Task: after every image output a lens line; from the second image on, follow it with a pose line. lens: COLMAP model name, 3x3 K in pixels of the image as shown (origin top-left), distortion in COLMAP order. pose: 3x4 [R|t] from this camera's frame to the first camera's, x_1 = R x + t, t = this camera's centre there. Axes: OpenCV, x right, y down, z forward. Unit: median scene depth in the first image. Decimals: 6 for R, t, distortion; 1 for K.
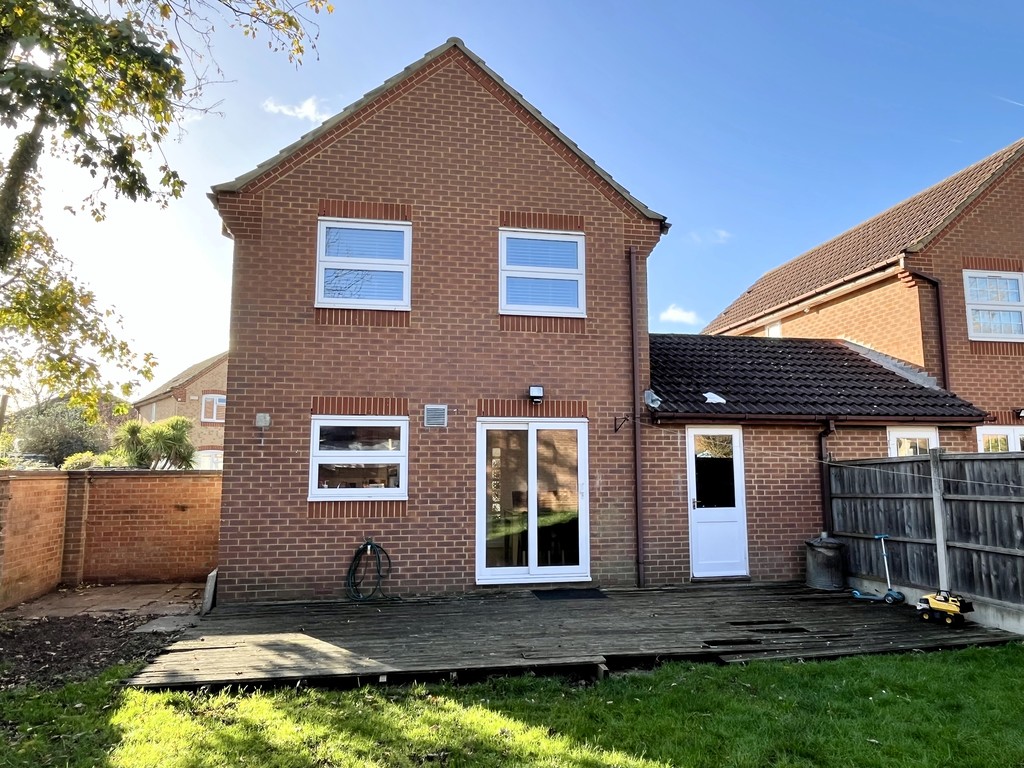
lens RADIAL K [[640.3, 0, 508.8], [0, 640.3, 384.2], [0, 0, 1]] dist [-0.001885, -0.001458]
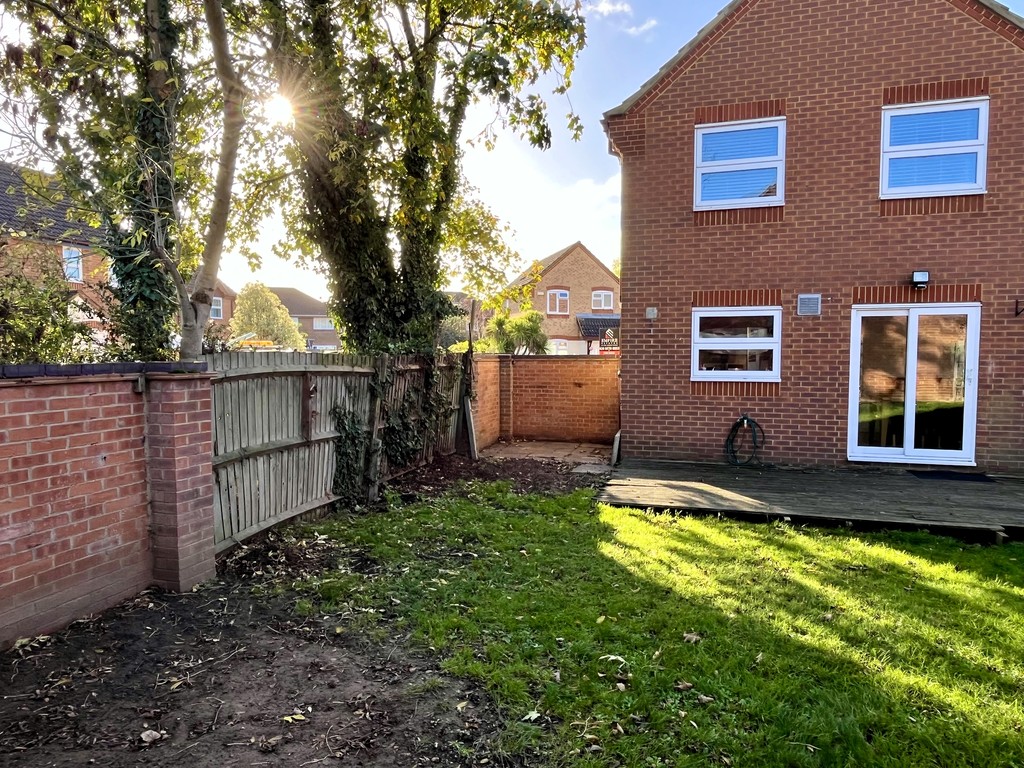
lens RADIAL K [[640.3, 0, 513.8], [0, 640.3, 387.2], [0, 0, 1]] dist [-0.001885, -0.001458]
pose [[0.893426, 0.026235, -0.448443, -0.072335], [0.054007, 0.984779, 0.165210, -0.018120], [0.445952, -0.171822, 0.878410, -0.179768]]
